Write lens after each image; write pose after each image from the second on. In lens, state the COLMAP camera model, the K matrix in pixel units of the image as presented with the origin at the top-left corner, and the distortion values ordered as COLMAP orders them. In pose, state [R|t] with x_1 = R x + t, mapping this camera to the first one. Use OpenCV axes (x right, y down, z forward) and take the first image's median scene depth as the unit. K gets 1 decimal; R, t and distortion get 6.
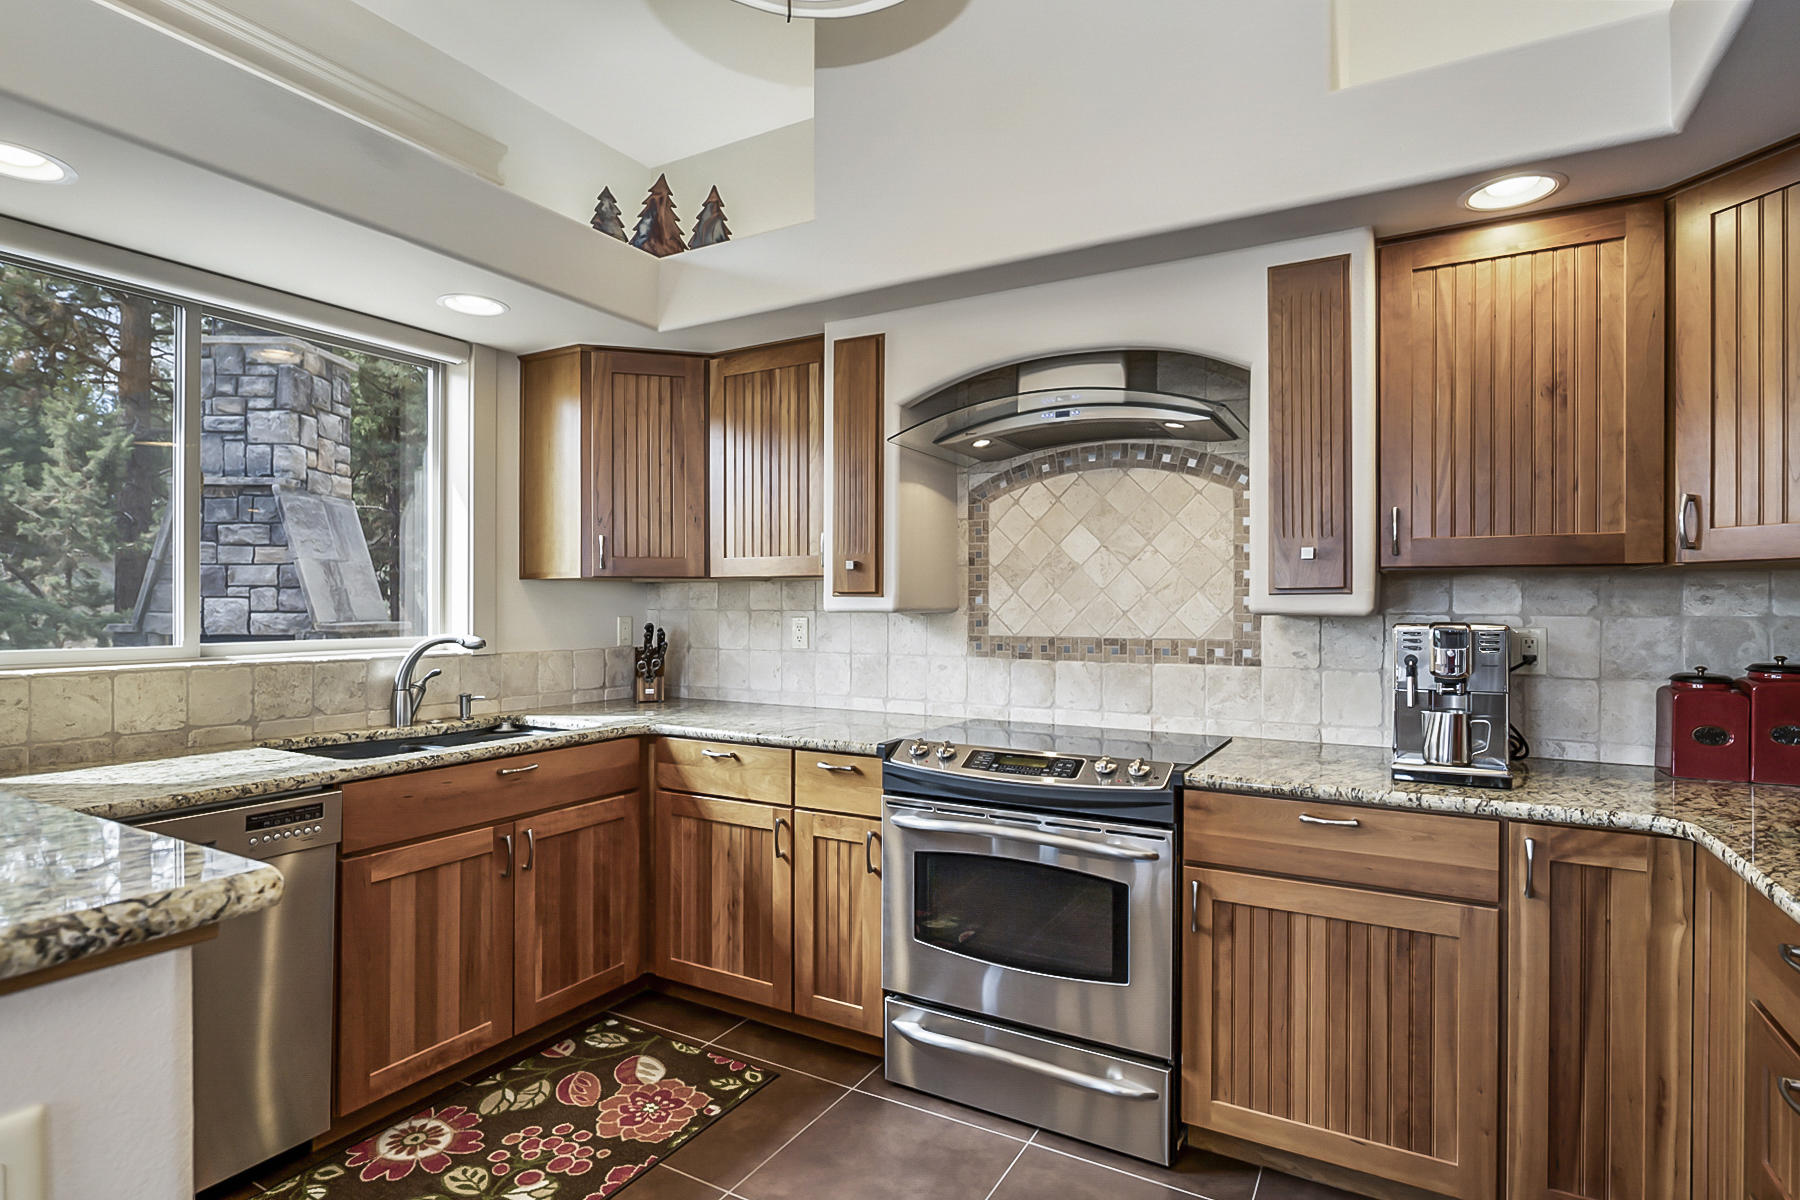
lens RADIAL K [[910.2, 0, 906.6], [0, 910.2, 606.3], [0, 0, 1]] dist [-0.014647, 0.007596]
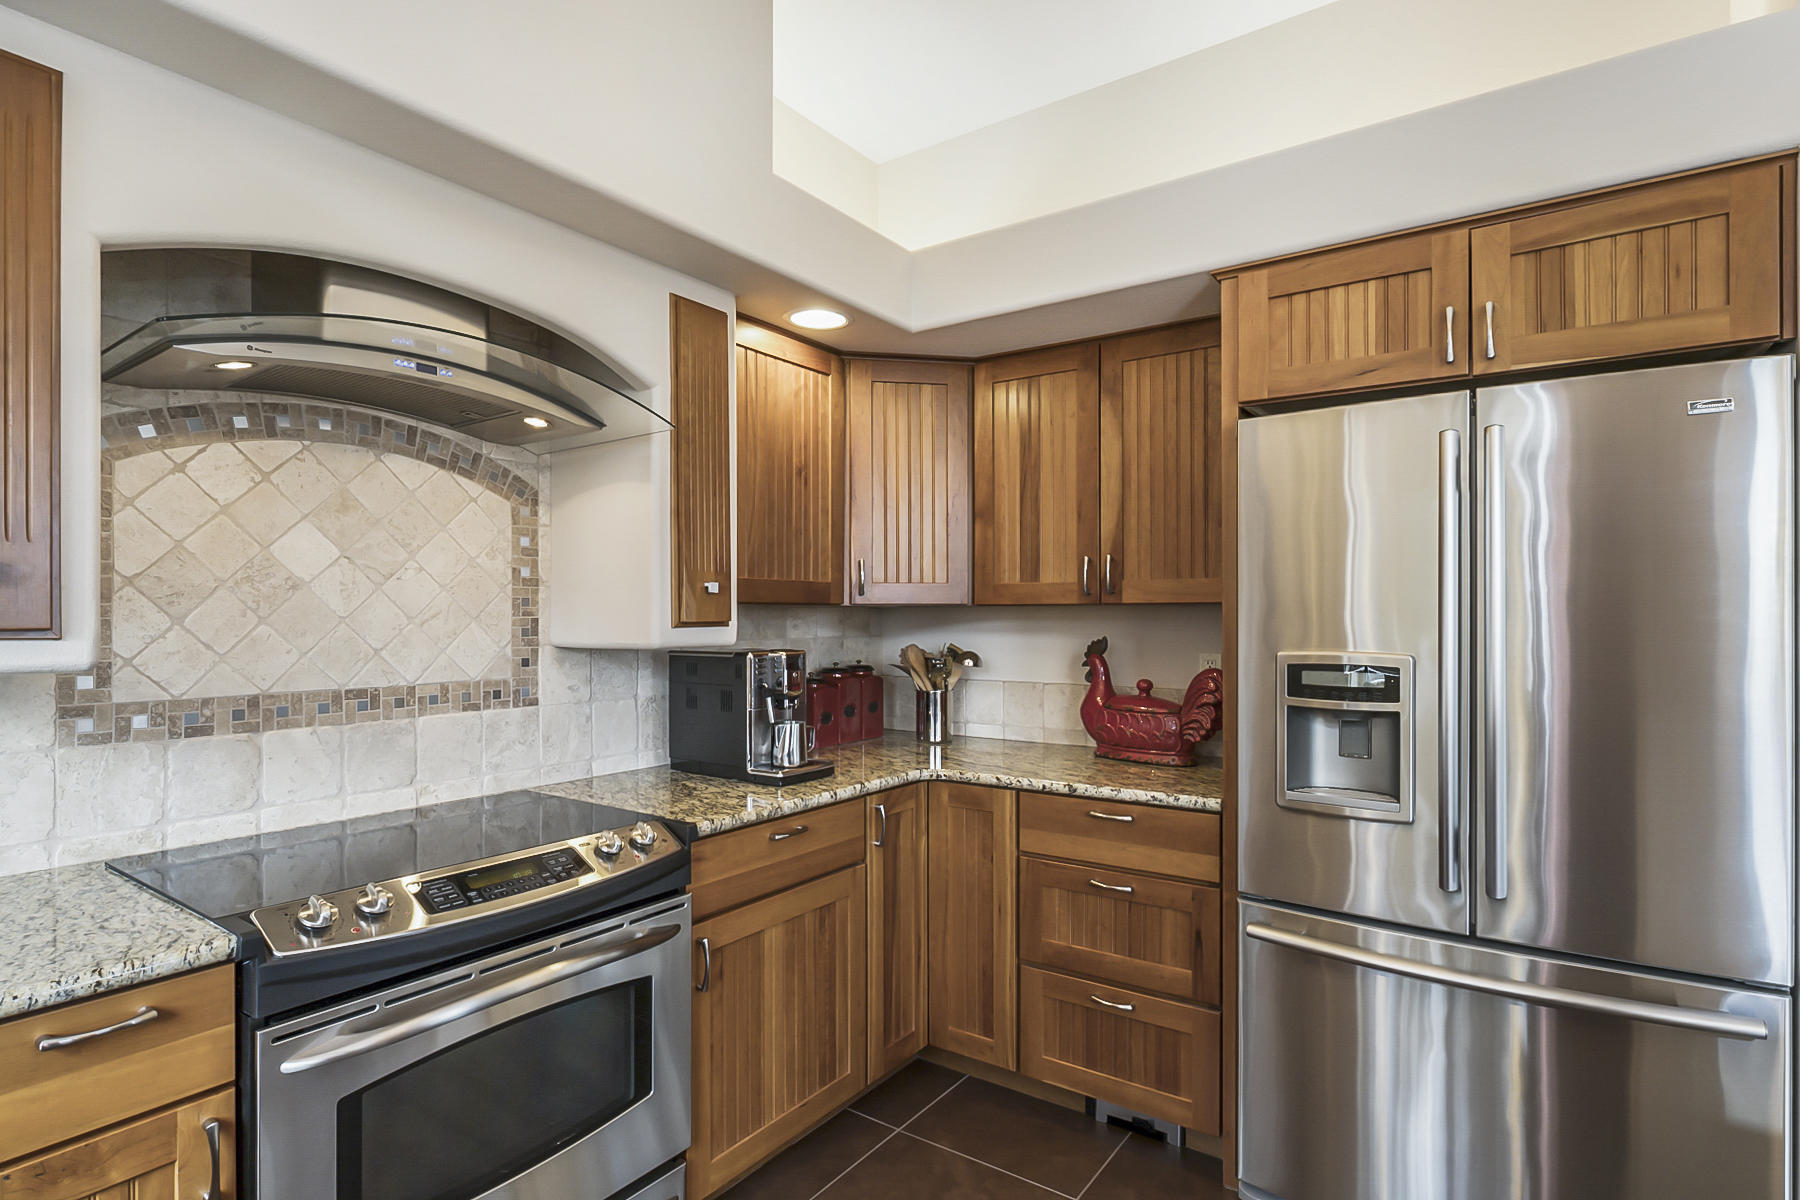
lens RADIAL K [[910.2, 0, 896.3], [0, 910.2, 615.1], [0, 0, 1]] dist [-0.014647, 0.007596]
pose [[0.101925, -0.004406, 0.994782, -0.430391], [0.001128, 0.999990, 0.004313, -0.024298], [-0.994791, 0.000682, 0.101929, 0.516531]]
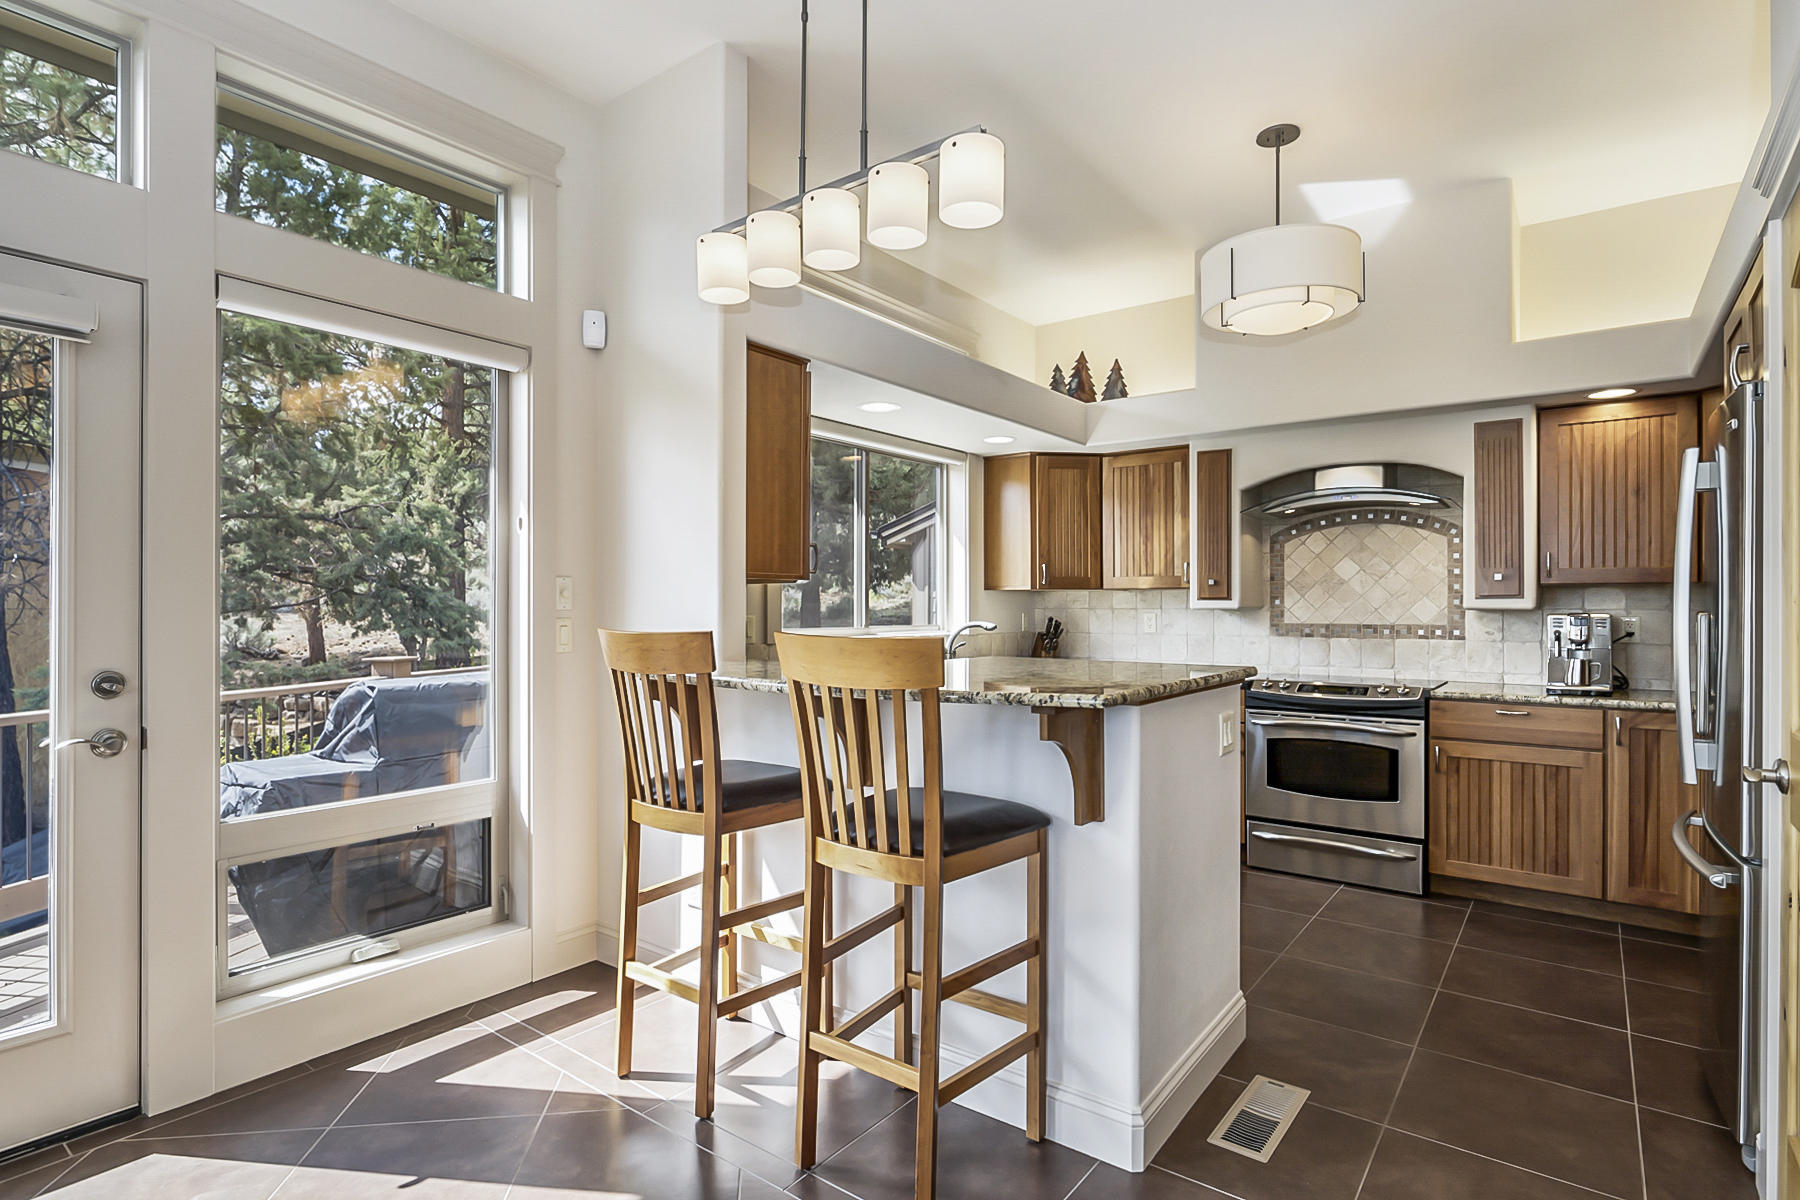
lens RADIAL K [[910.2, 0, 900.9], [0, 910.2, 606.2], [0, 0, 1]] dist [-0.014647, 0.007596]
pose [[0.990785, -0.002037, -0.135431, -0.406241], [0.001791, 0.999997, -0.001937, 0.002978], [0.135434, 0.001677, 0.990785, -0.787505]]
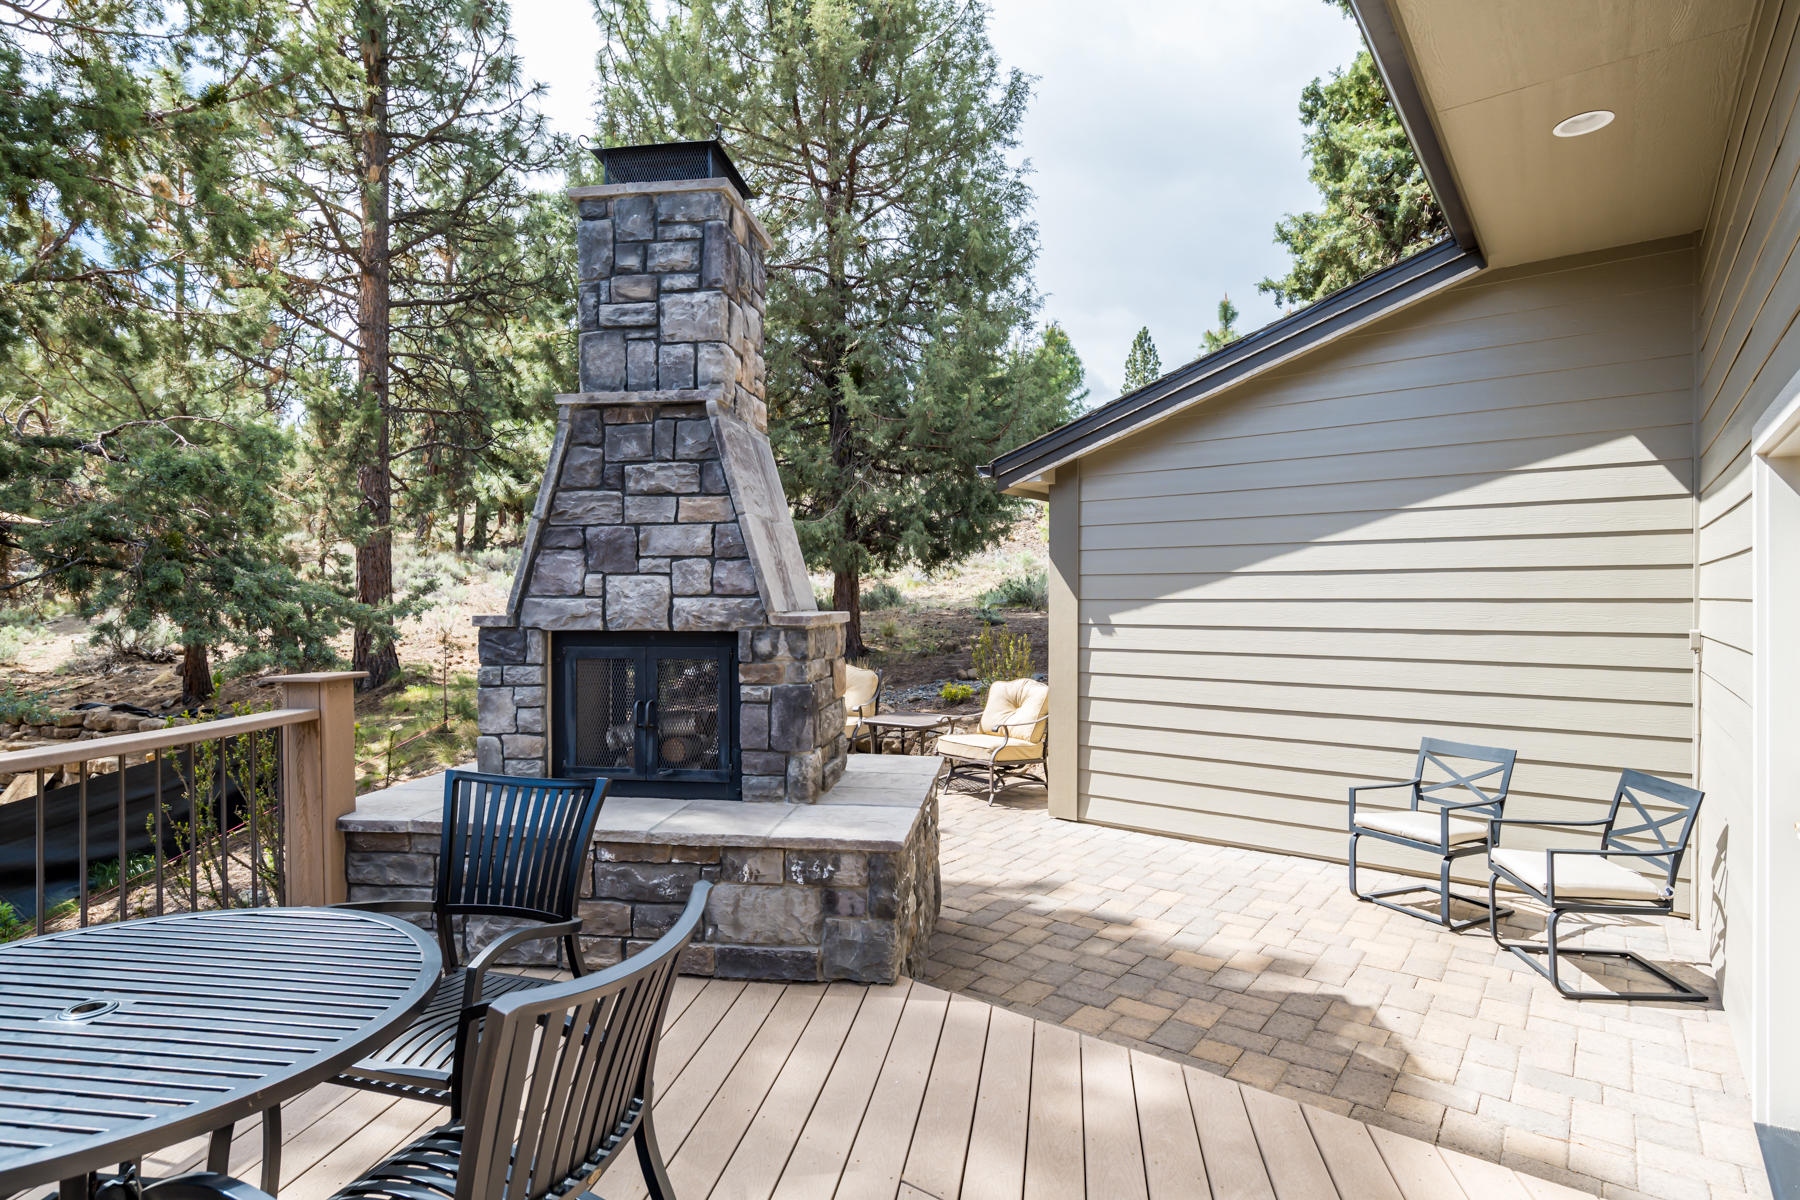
lens RADIAL K [[910.2, 0, 902.0], [0, 910.2, 599.4], [0, 0, 1]] dist [-0.014647, 0.007596]
pose [[0.990986, -0.004063, -0.133903, -0.963178], [0.004331, 0.999989, 0.001713, 0.016932], [0.133895, -0.002277, 0.990993, 0.750642]]
